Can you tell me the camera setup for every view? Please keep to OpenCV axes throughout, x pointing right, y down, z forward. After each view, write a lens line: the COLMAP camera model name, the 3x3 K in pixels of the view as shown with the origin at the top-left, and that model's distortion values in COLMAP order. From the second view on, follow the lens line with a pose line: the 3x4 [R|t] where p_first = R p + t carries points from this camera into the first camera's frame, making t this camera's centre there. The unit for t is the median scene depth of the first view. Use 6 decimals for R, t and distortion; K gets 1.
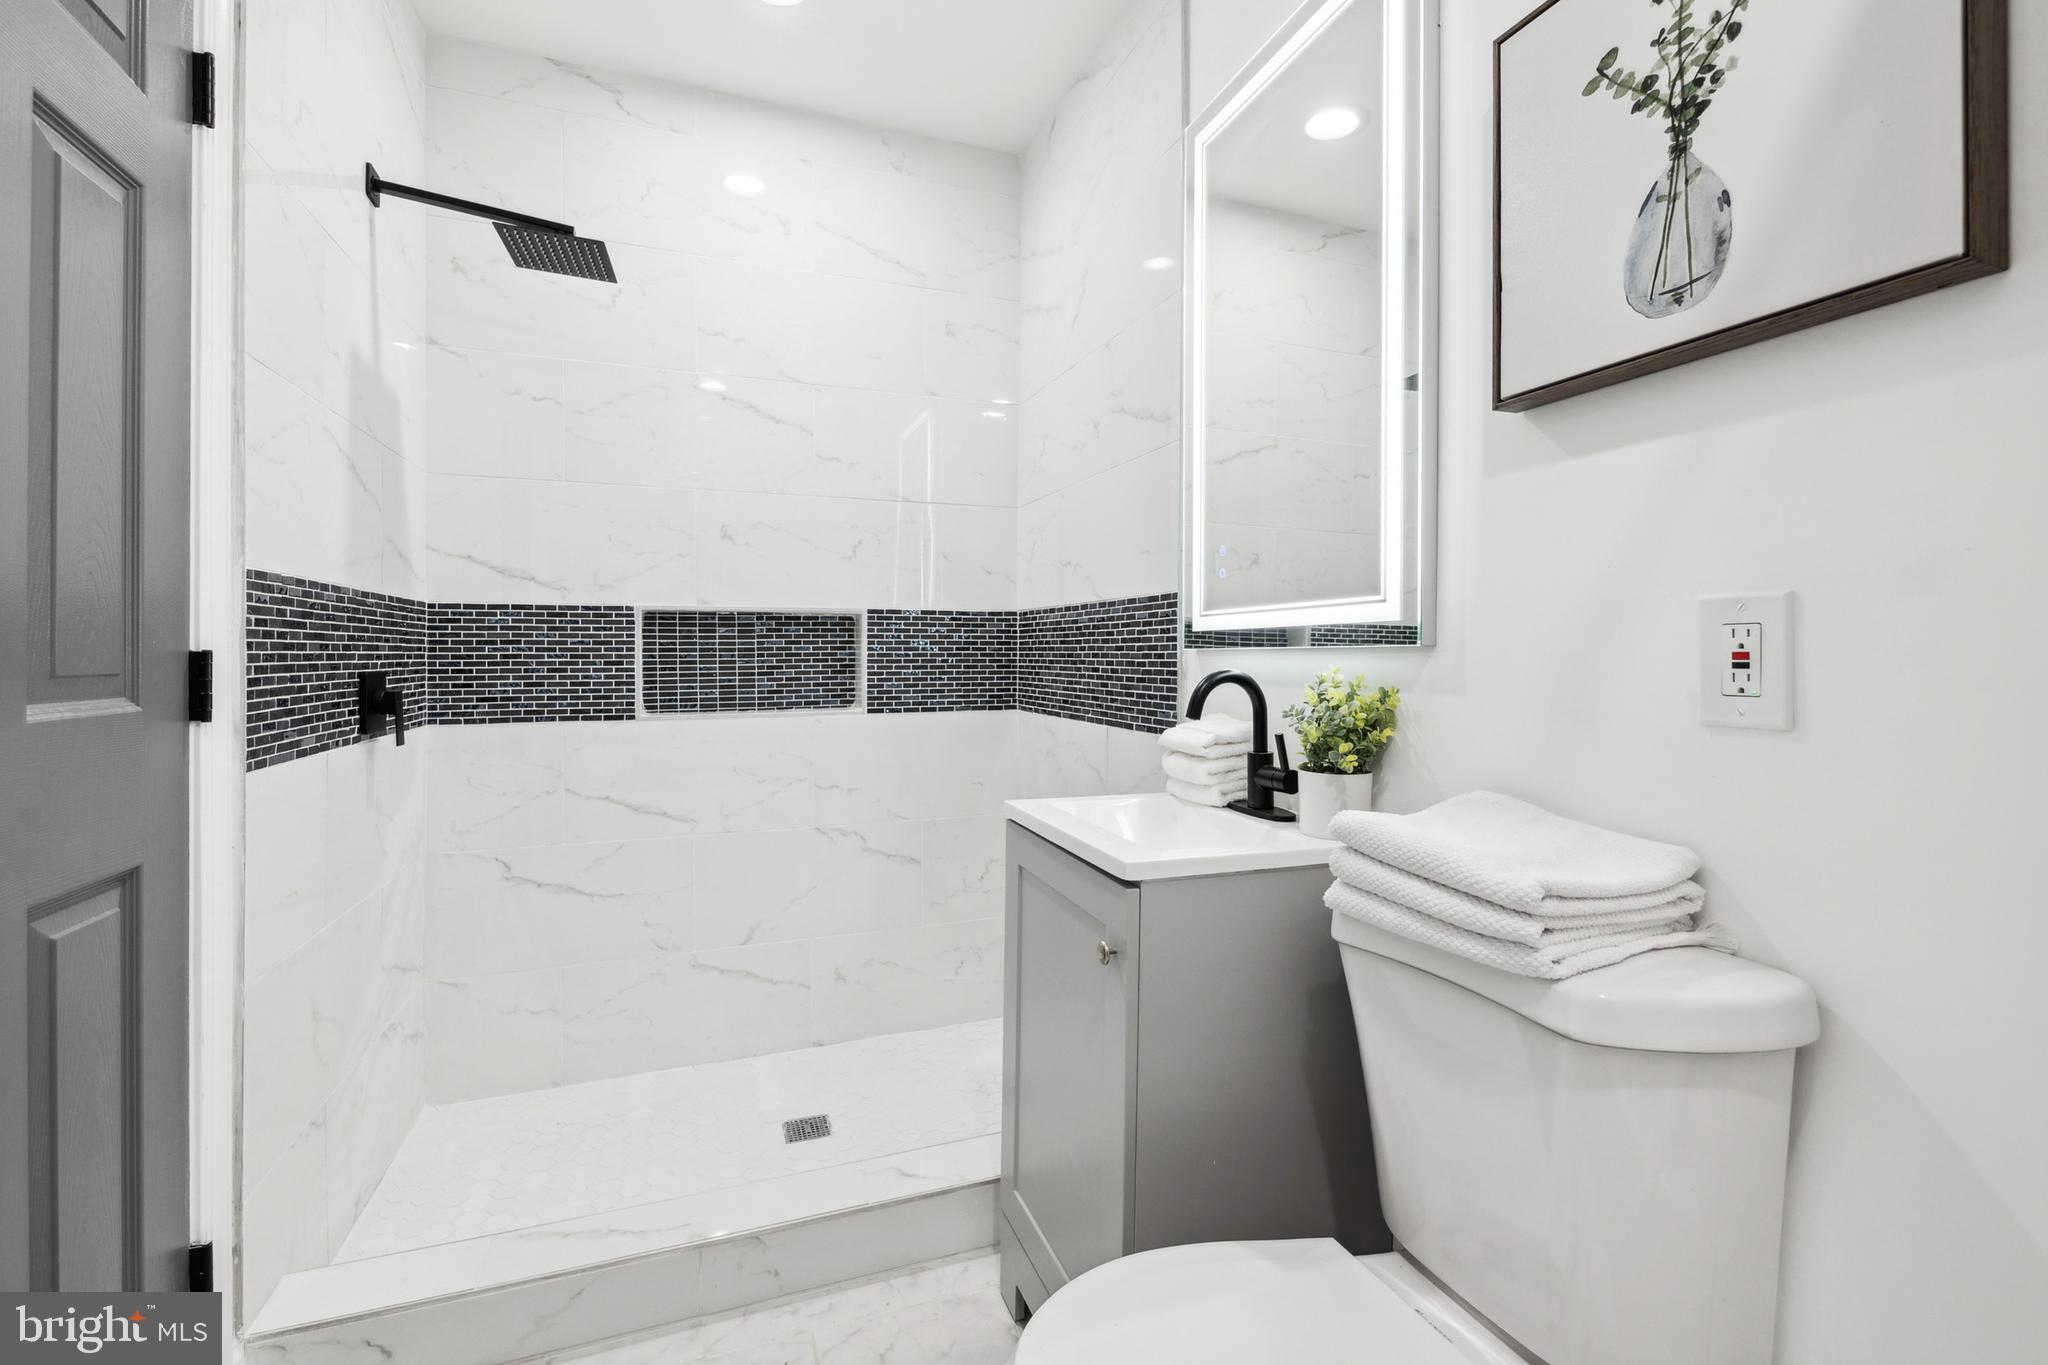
lens RADIAL K [[909.6, 0, 1028.6], [0, 909.6, 665.2], [0, 0, 1]] dist [0.001354, -0.000296]
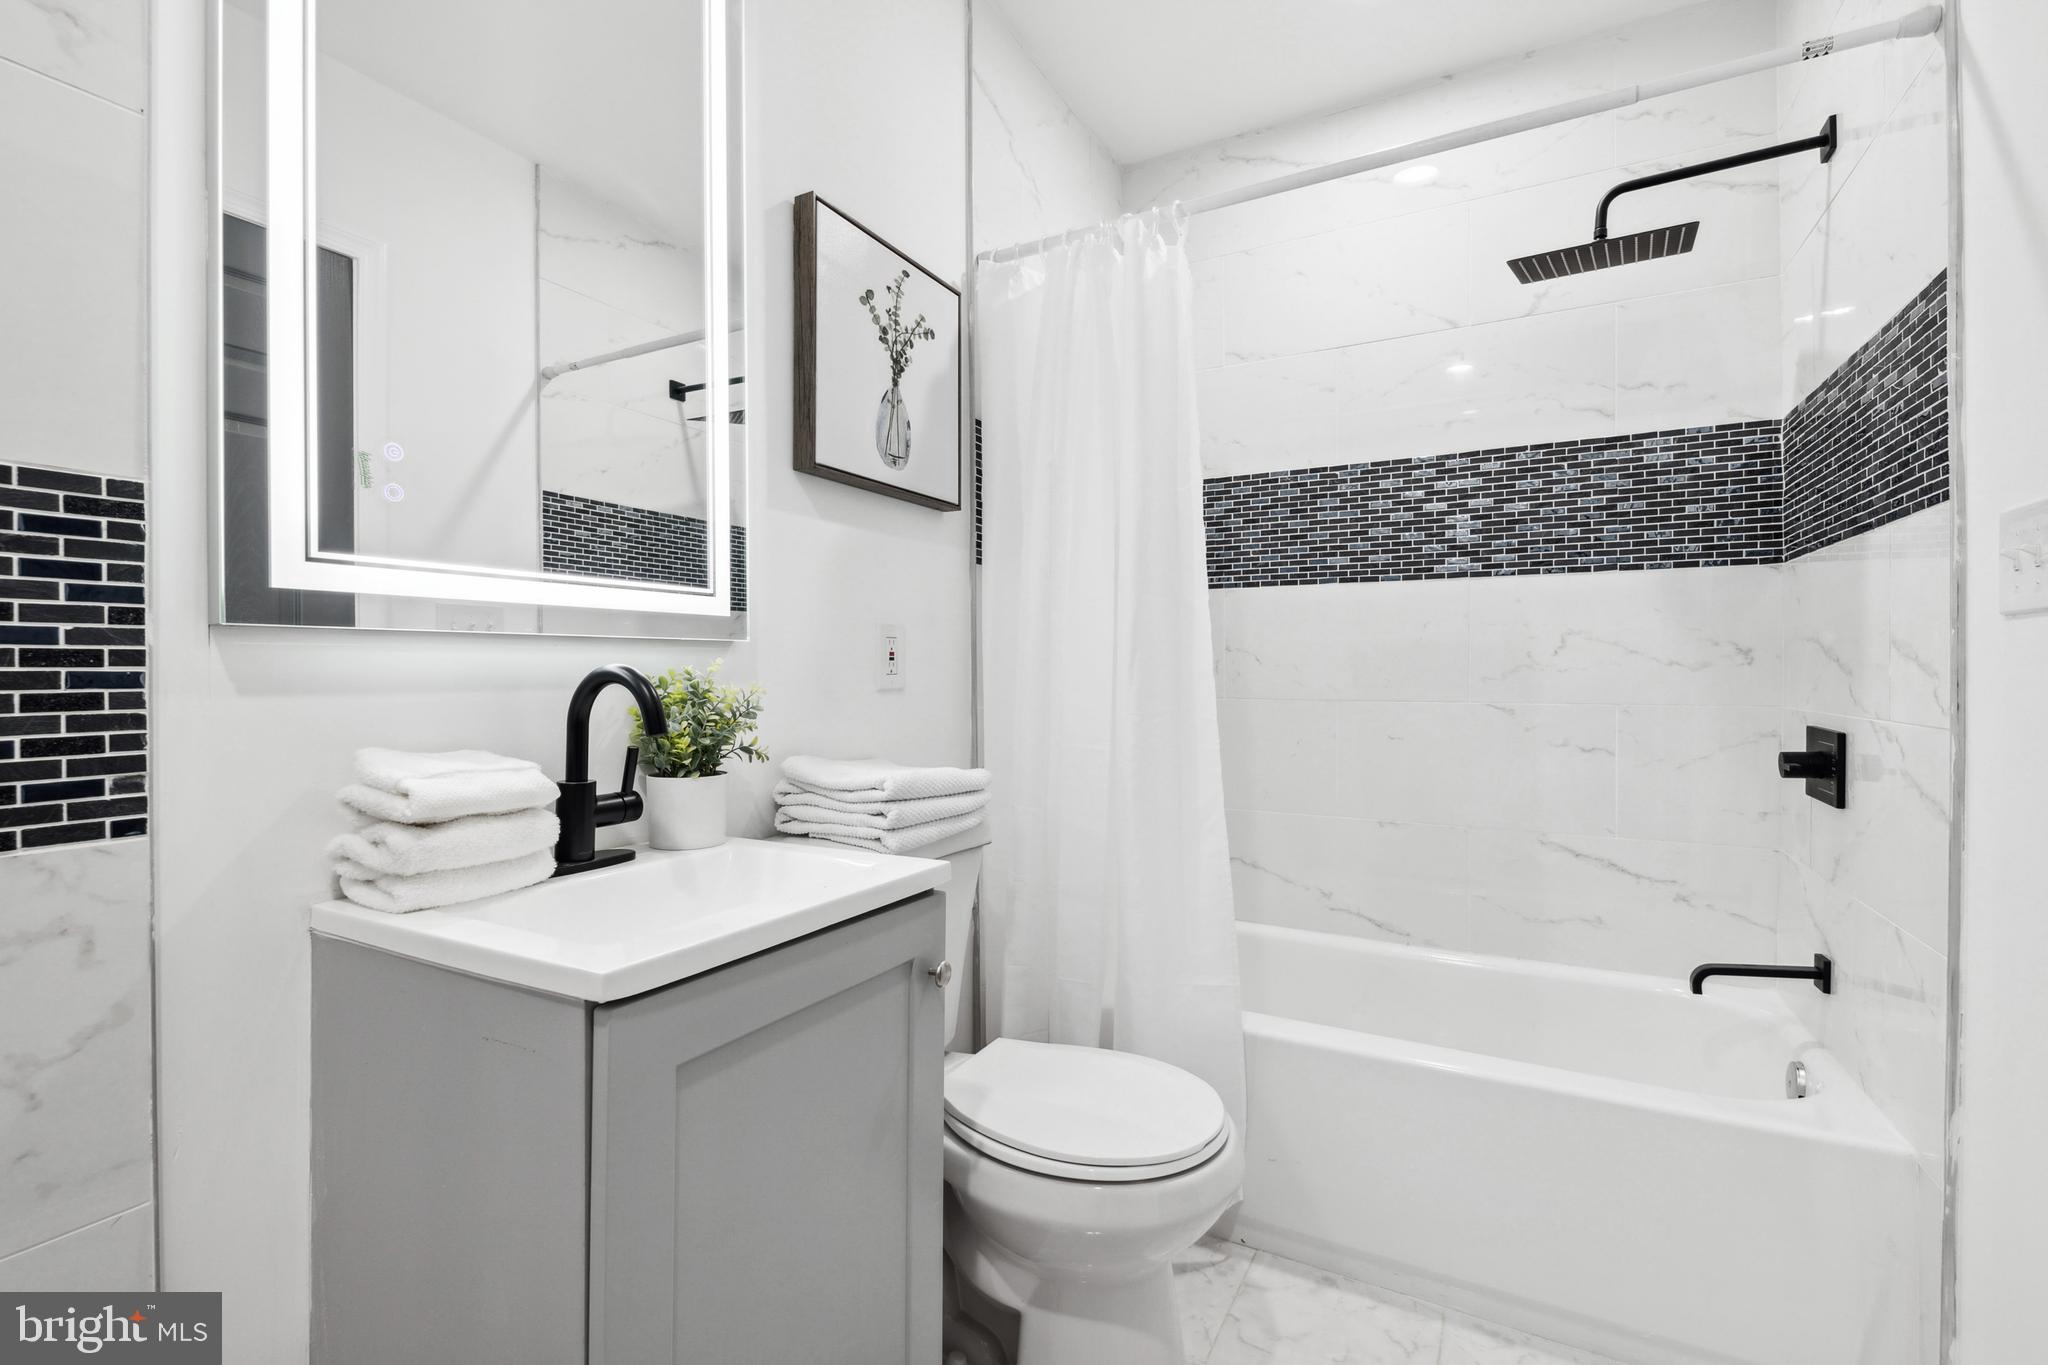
lens RADIAL K [[909.6, 0, 1028.6], [0, 909.6, 665.2], [0, 0, 1]] dist [0.001354, -0.000296]
pose [[-0.662633, -0.006847, 0.748913, -0.860331], [-0.001319, 0.999967, 0.007975, -0.001980], [-0.748943, 0.004297, -0.662621, 2.020293]]
